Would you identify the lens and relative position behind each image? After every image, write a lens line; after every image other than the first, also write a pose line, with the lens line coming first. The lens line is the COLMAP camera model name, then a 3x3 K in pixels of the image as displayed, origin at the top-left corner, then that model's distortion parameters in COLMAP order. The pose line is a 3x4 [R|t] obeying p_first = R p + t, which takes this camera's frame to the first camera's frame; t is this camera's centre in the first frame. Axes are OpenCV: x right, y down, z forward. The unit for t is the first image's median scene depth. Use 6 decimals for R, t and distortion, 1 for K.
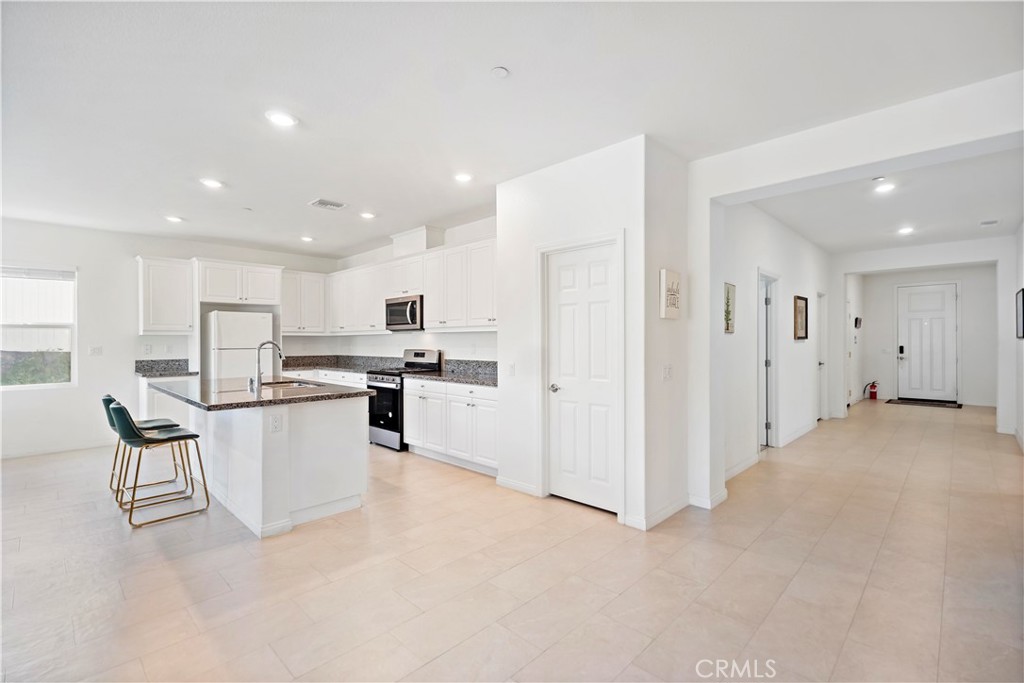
lens RADIAL K [[466.0, 0, 511.1], [0, 466.0, 340.0], [0, 0, 1]] dist [0.002778, -0.000132]
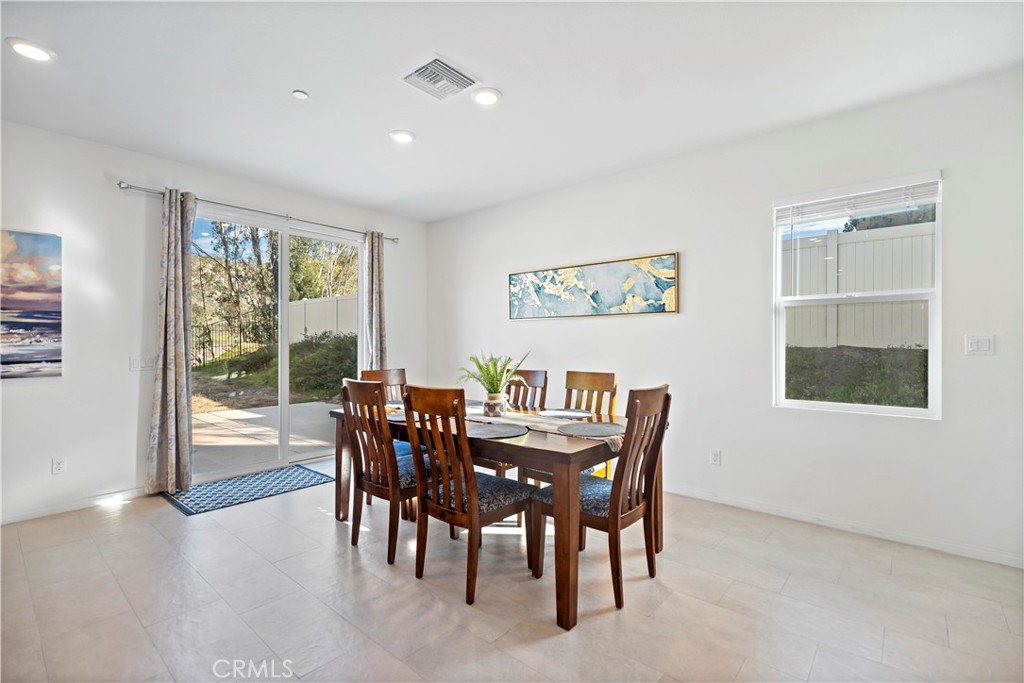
lens RADIAL K [[466.0, 0, 515.7], [0, 466.0, 343.4], [0, 0, 1]] dist [0.002778, -0.000132]
pose [[0.060457, 0.002969, -0.998166, -0.423066], [-0.001422, 0.999995, 0.002888, 0.018339], [0.998170, 0.001245, 0.060461, 0.474804]]
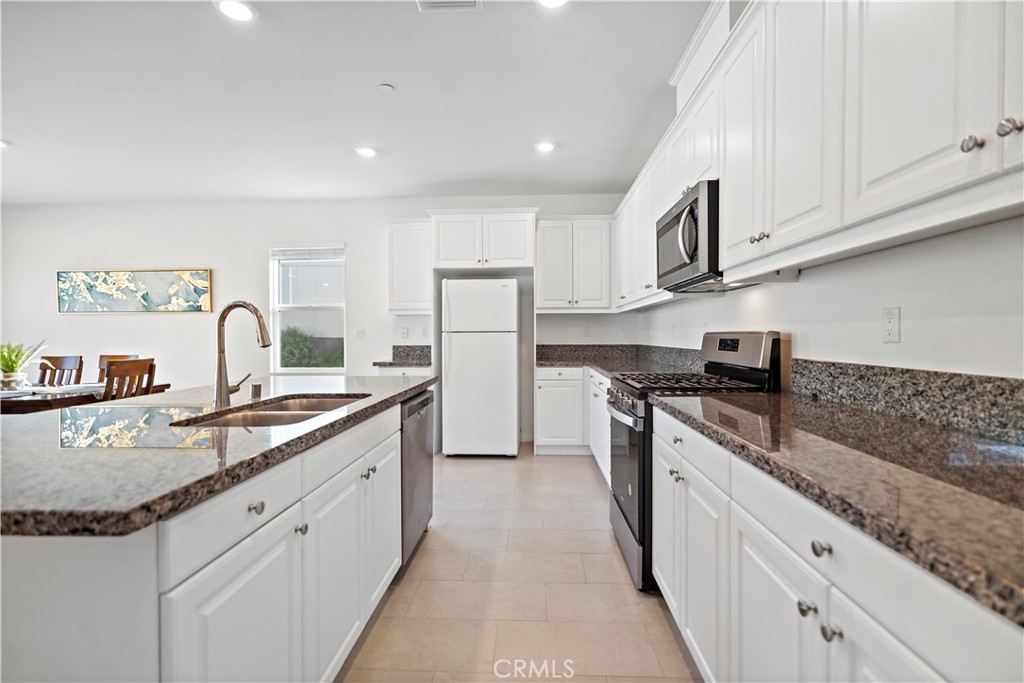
lens RADIAL K [[466.0, 0, 513.6], [0, 466.0, 337.2], [0, 0, 1]] dist [0.002778, -0.000132]
pose [[0.661680, 0.003751, -0.749777, -0.017653], [0.002944, 0.999967, 0.007600, 0.021222], [0.749781, -0.007236, 0.661647, 0.568093]]
